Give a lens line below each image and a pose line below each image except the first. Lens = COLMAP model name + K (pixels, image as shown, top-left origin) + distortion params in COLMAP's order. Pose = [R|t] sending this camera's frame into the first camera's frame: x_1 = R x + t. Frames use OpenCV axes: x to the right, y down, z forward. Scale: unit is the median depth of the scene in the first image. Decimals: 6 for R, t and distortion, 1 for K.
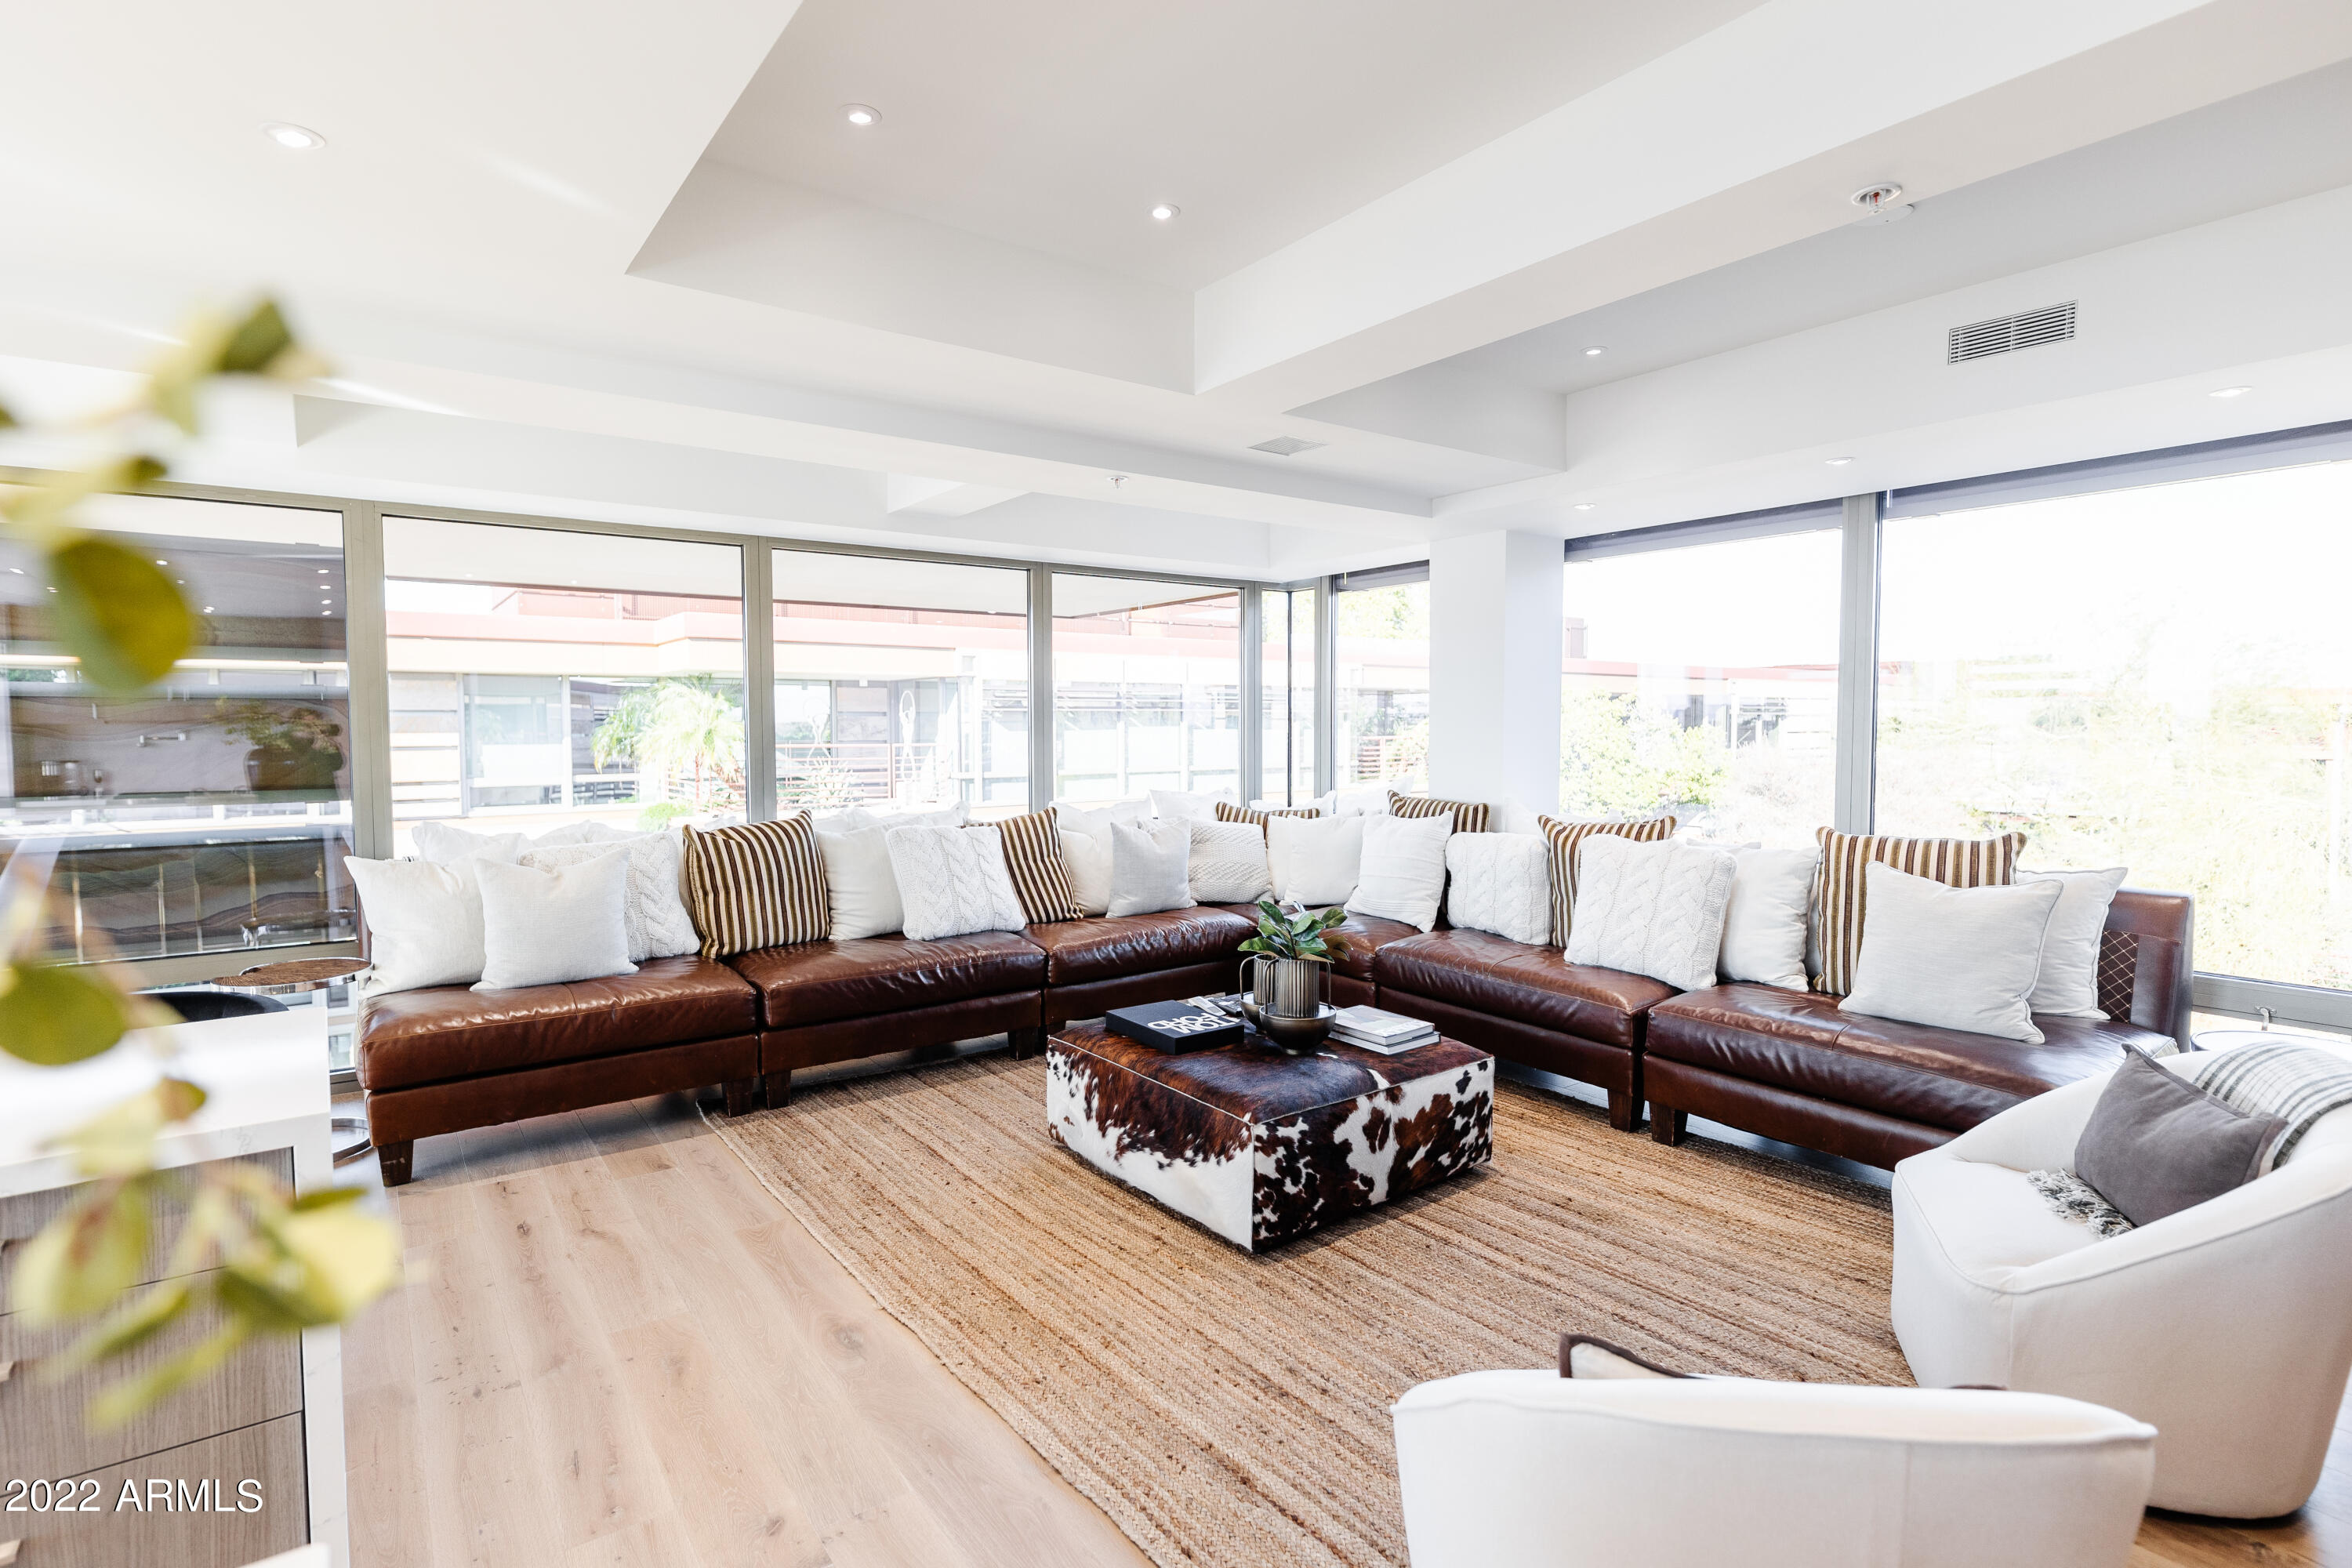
lens RADIAL K [[1141.8, 0, 1169.6], [0, 1141.8, 784.3], [0, 0, 1]] dist [-0.001355, 0.000120]
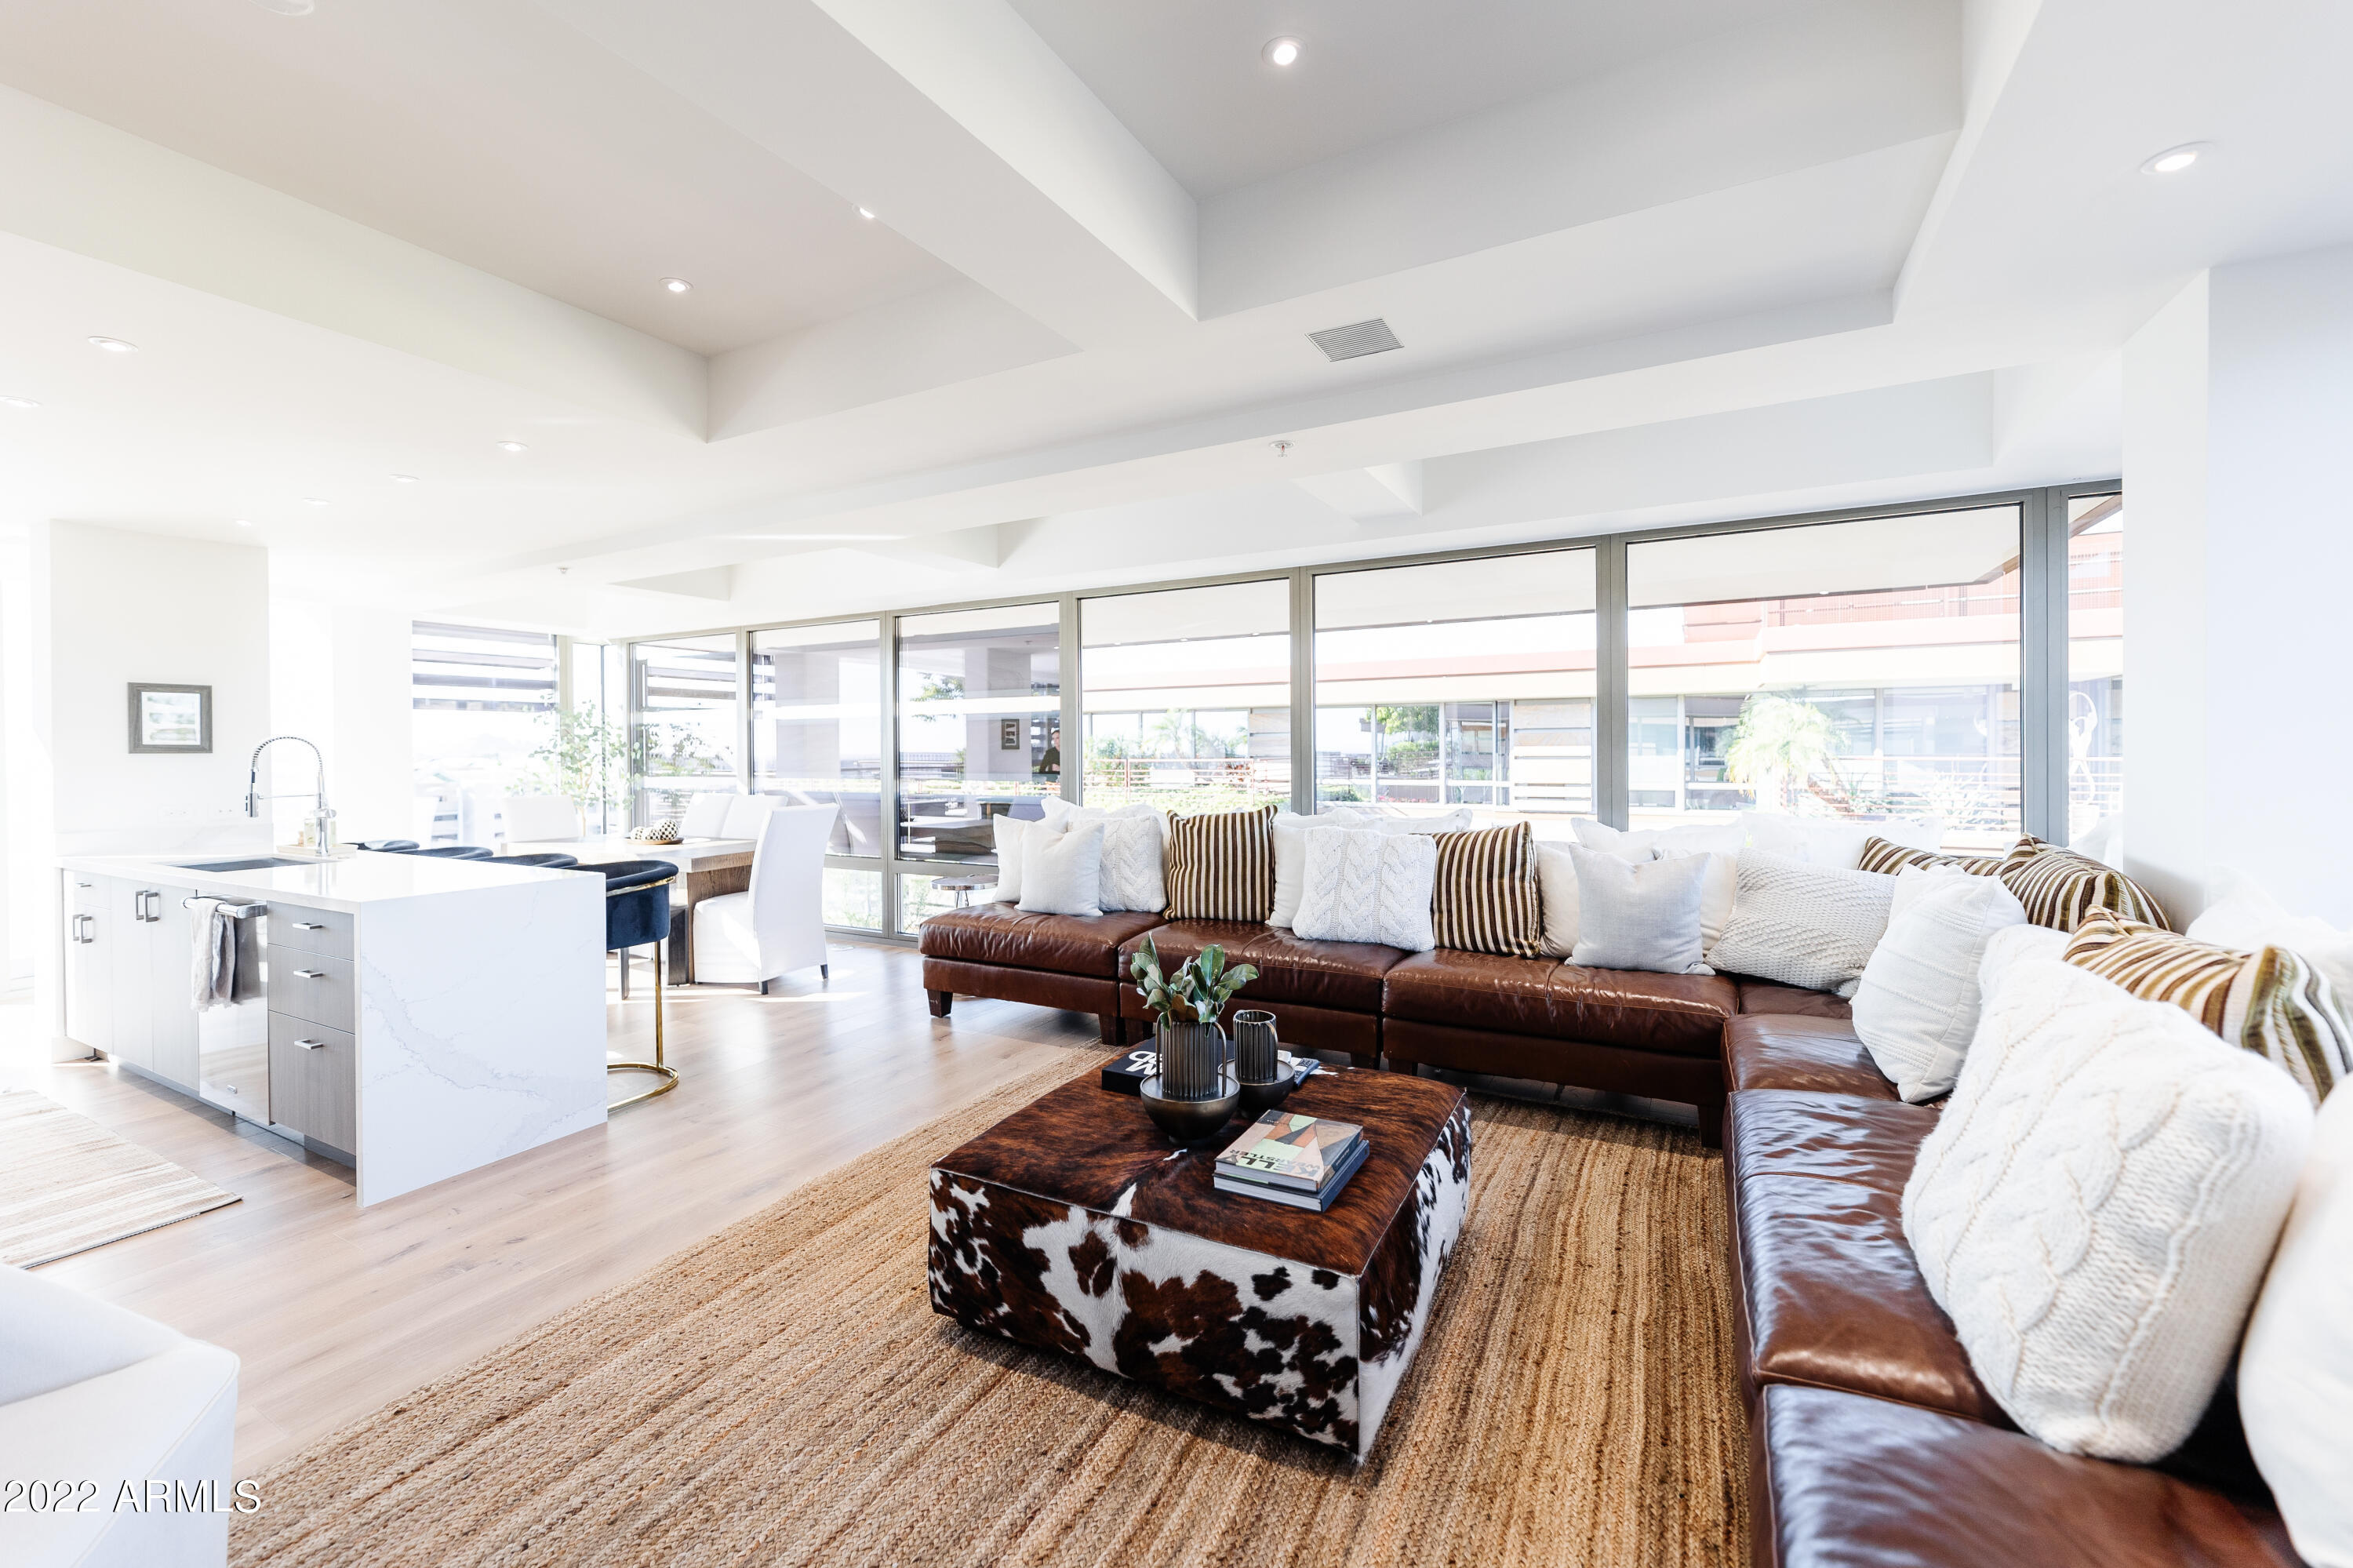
lens RADIAL K [[967.1, 0, 1170.7], [0, 967.1, 759.0], [0, 0, 1]] dist [-0.000330, -0.000029]
pose [[0.419608, 0.010020, -0.907650, 0.747315], [-0.040923, 0.999131, -0.007889, -0.016958], [0.906782, 0.040454, 0.419654, 0.759967]]
